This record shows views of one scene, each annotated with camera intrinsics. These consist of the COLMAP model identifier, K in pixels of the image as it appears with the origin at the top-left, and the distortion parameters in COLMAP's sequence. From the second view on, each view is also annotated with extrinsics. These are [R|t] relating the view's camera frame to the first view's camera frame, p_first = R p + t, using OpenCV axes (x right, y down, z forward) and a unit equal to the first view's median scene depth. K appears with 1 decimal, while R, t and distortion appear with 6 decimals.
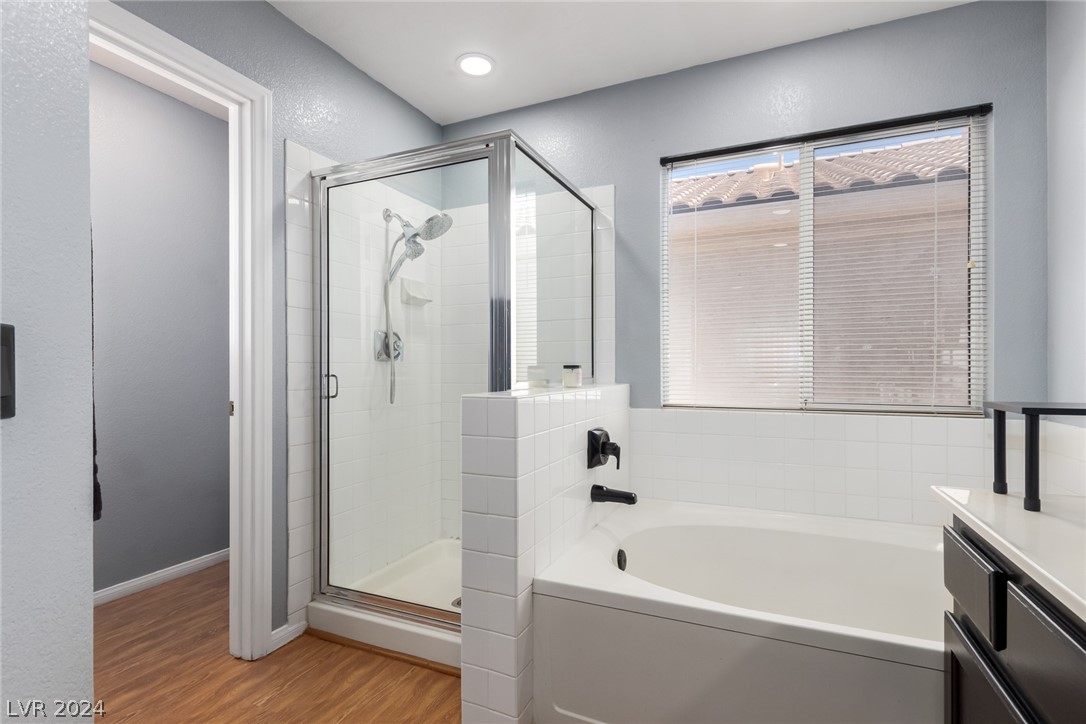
lens RADIAL K [[494.4, 0, 535.9], [0, 494.4, 368.7], [0, 0, 1]] dist [0.001363, 0.000567]
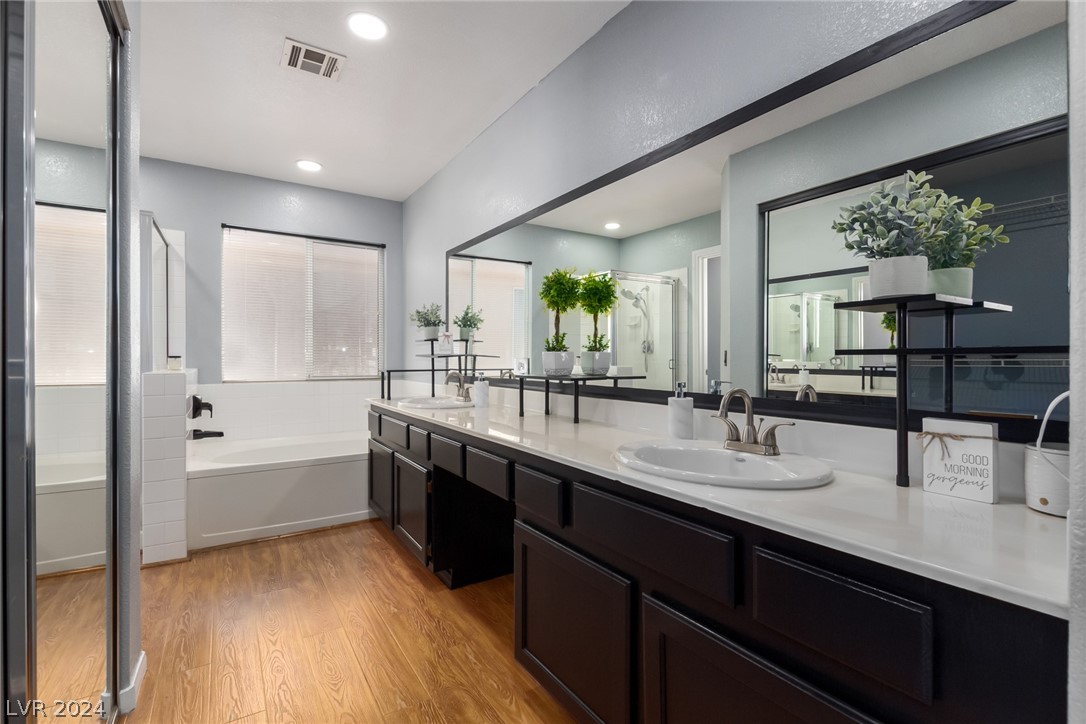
lens RADIAL K [[494.4, 0, 538.5], [0, 494.4, 359.2], [0, 0, 1]] dist [0.001363, 0.000567]
pose [[0.522881, 0.003135, 0.852400, -0.682955], [-0.008938, 0.999958, 0.001805, -0.010217], [-0.852359, -0.008562, 0.522887, -0.827155]]
